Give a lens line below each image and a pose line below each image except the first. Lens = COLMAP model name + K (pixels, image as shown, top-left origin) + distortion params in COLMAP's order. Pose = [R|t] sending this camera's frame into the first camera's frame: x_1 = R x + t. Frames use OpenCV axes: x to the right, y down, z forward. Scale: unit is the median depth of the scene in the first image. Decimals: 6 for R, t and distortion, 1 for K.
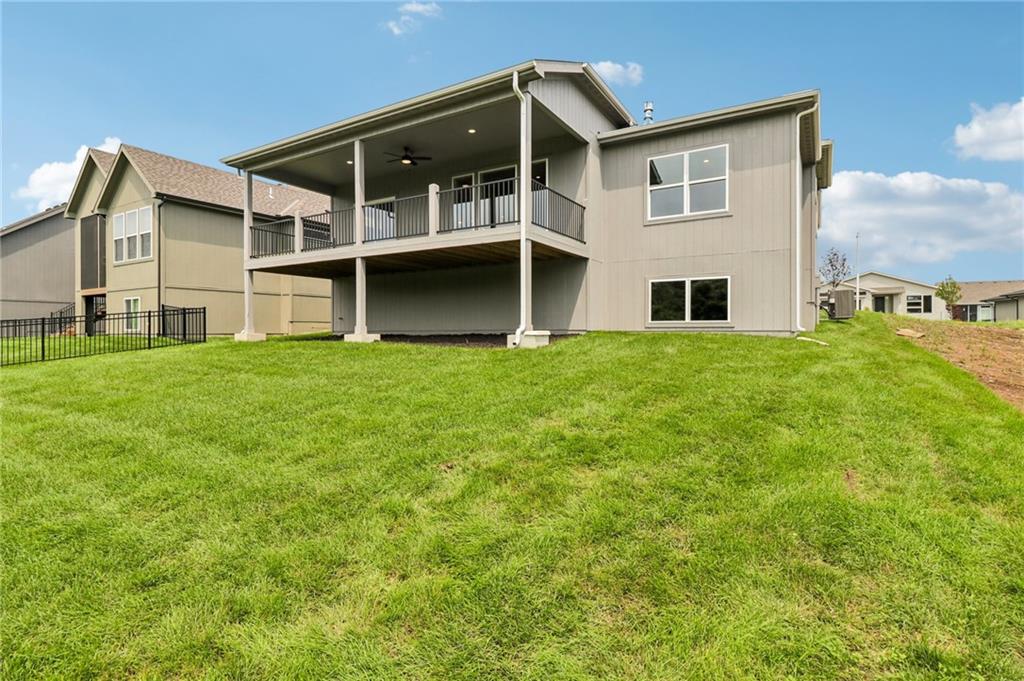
lens RADIAL K [[519.4, 0, 510.8], [0, 519.4, 340.9], [0, 0, 1]] dist [-0.000791, -0.000607]
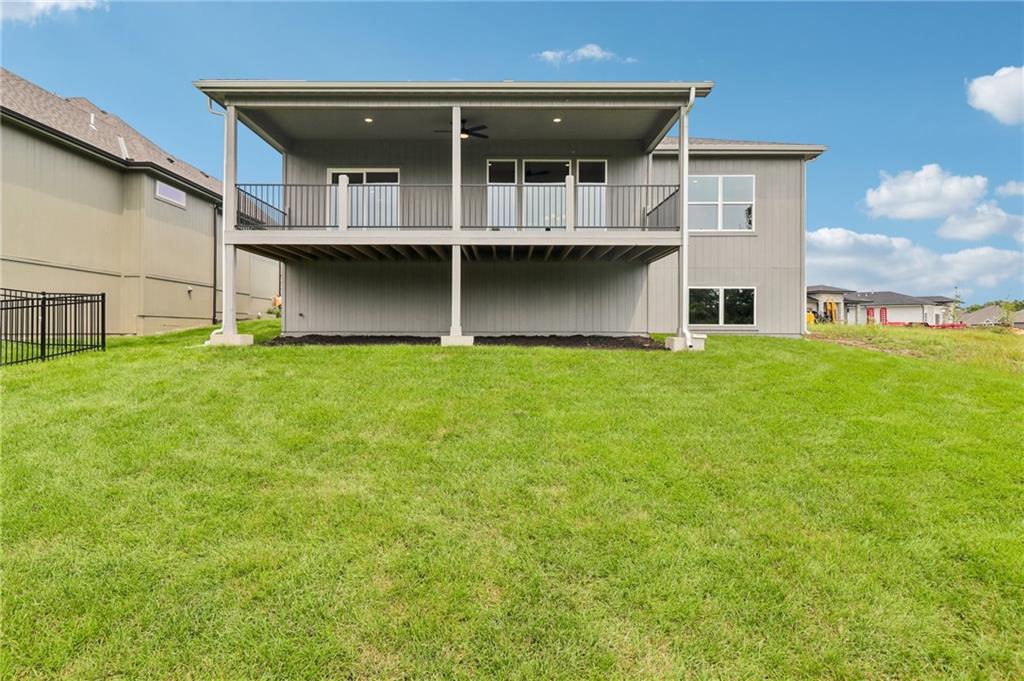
lens RADIAL K [[600.3, 0, 510.8], [0, 600.3, 335.6], [0, 0, 1]] dist [0.004497, 0.001405]
pose [[0.857683, 0.002044, 0.514174, -0.719661], [0.003403, 0.999948, -0.009651, -0.003663], [-0.514167, 0.010027, 0.857631, 0.116930]]
